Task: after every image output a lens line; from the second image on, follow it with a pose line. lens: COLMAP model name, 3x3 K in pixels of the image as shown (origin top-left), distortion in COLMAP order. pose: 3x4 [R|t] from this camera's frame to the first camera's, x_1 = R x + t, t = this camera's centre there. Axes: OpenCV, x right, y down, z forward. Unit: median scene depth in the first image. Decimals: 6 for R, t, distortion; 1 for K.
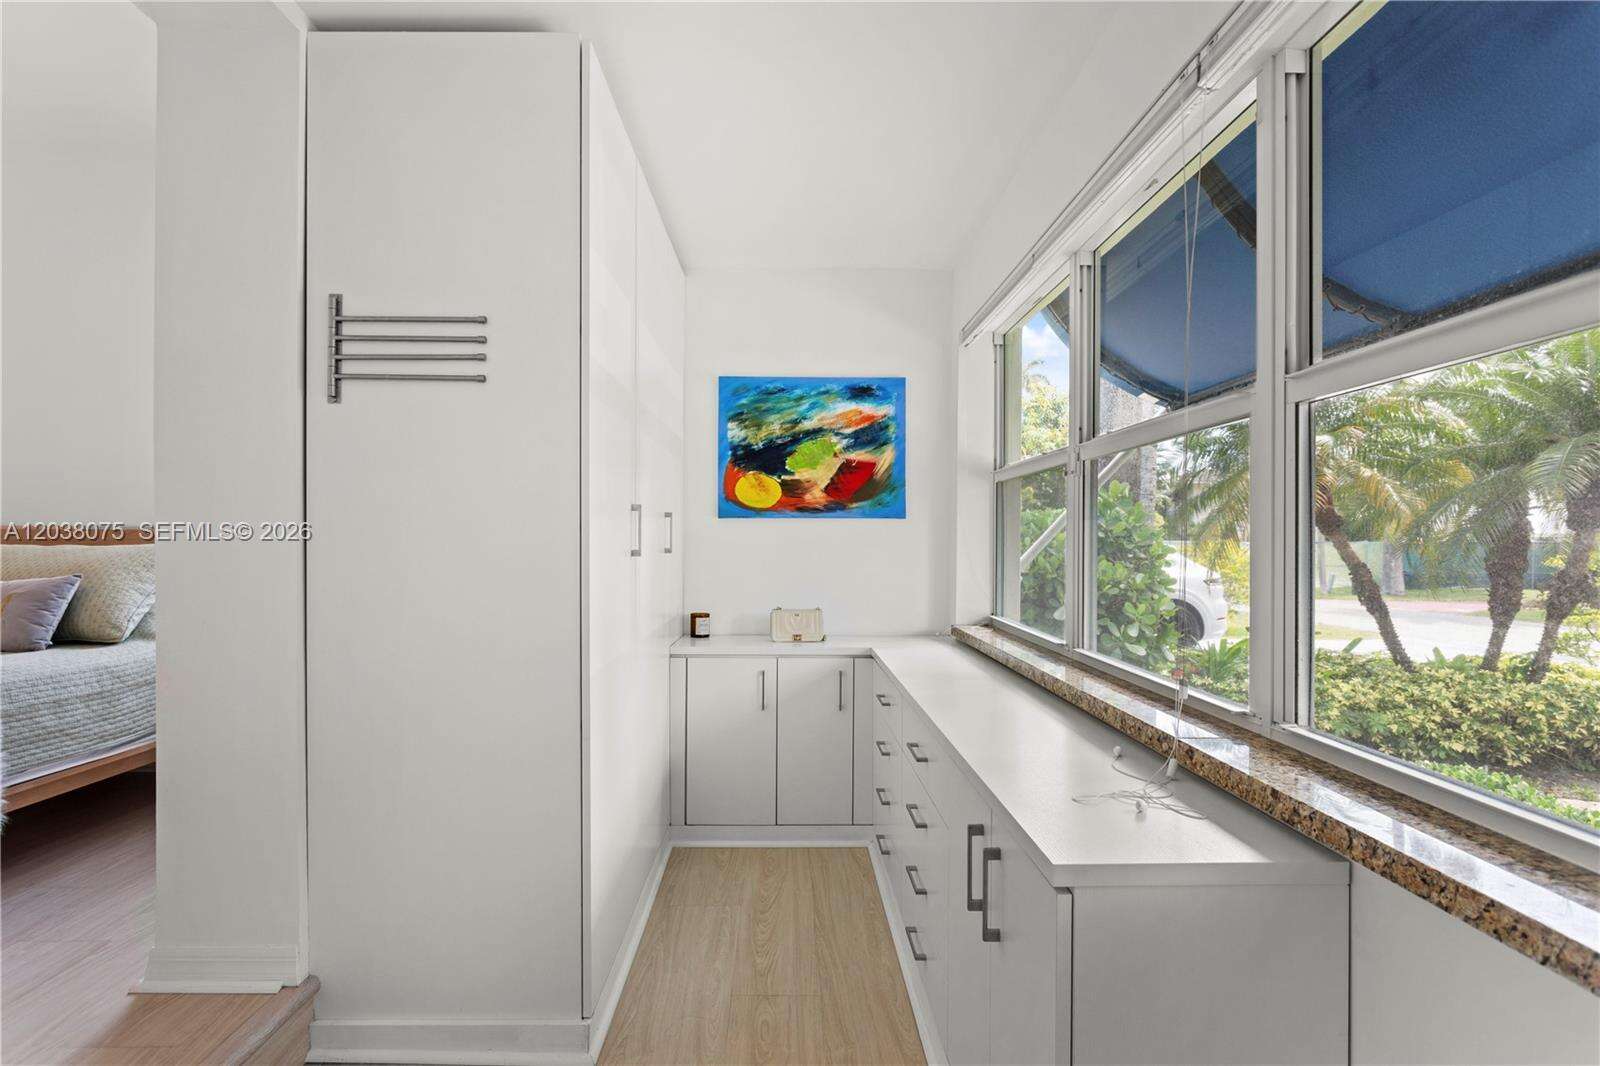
lens RADIAL K [[773.3, 0, 801.0], [0, 773.3, 539.0], [0, 0, 1]] dist [-0.009658, 0.004728]
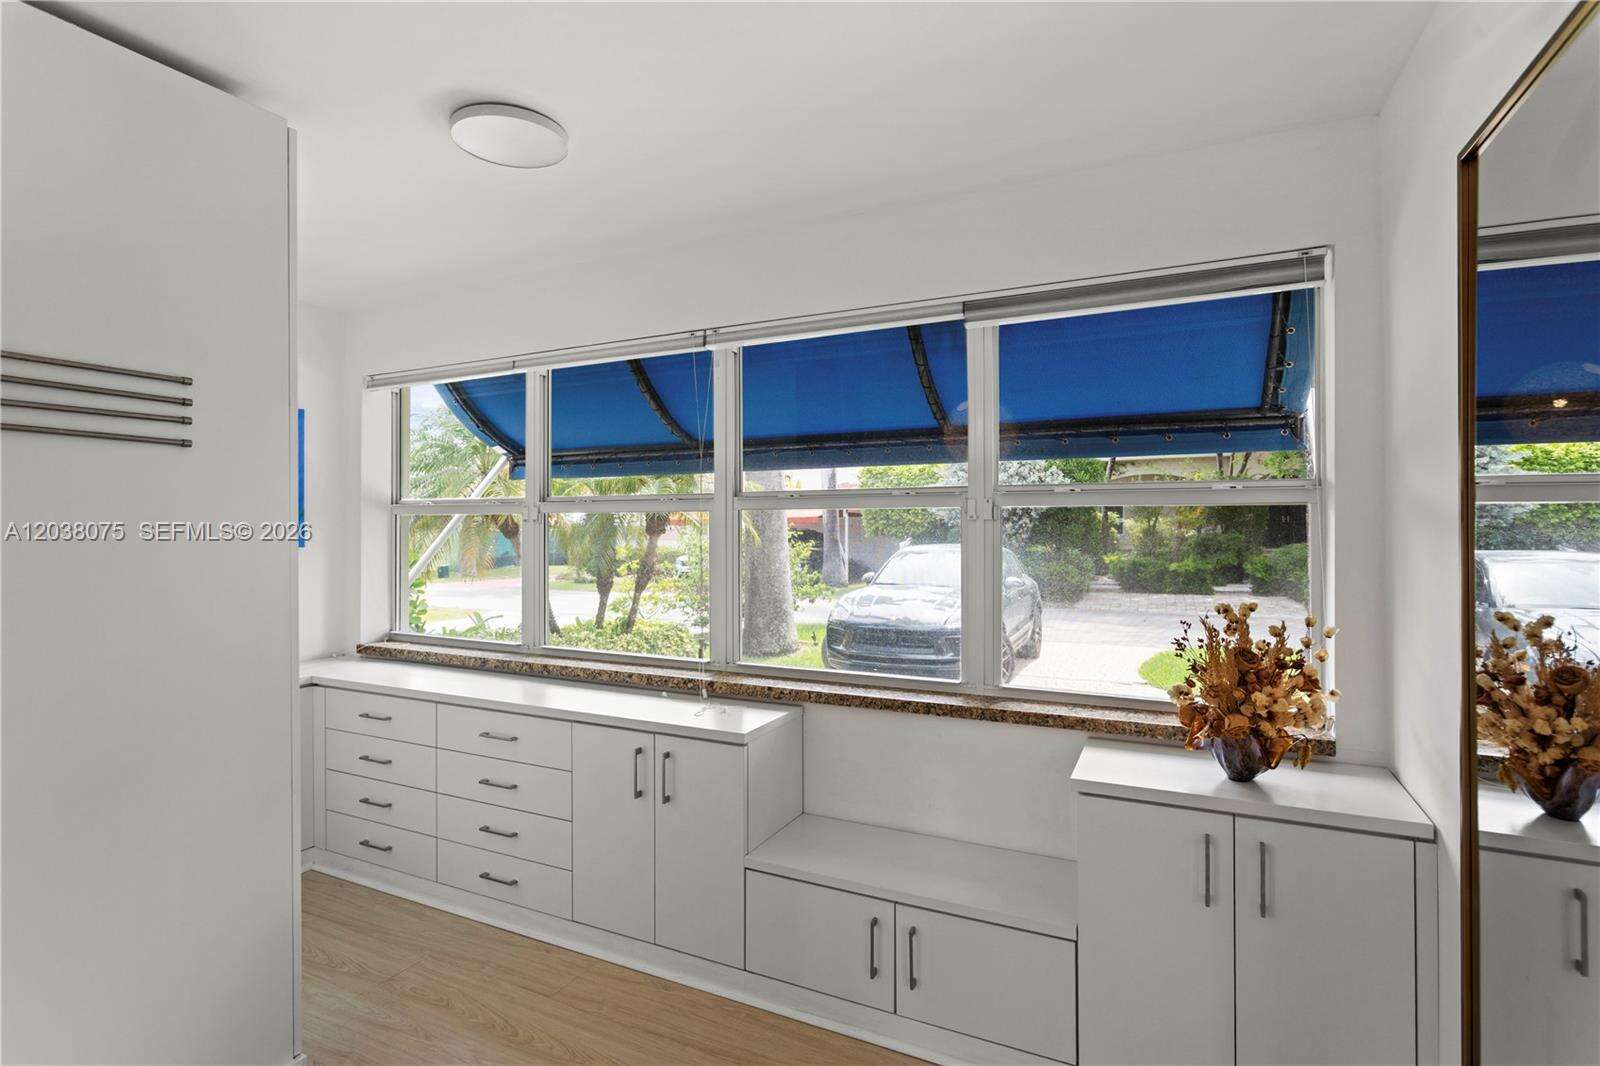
lens RADIAL K [[773.3, 0, 799.6], [0, 773.3, 525.0], [0, 0, 1]] dist [-0.009658, 0.004728]
pose [[0.465973, -0.004172, 0.884789, -0.790662], [0.005498, 0.999983, 0.001820, -0.092297], [-0.884782, 0.004016, 0.465988, -0.093367]]
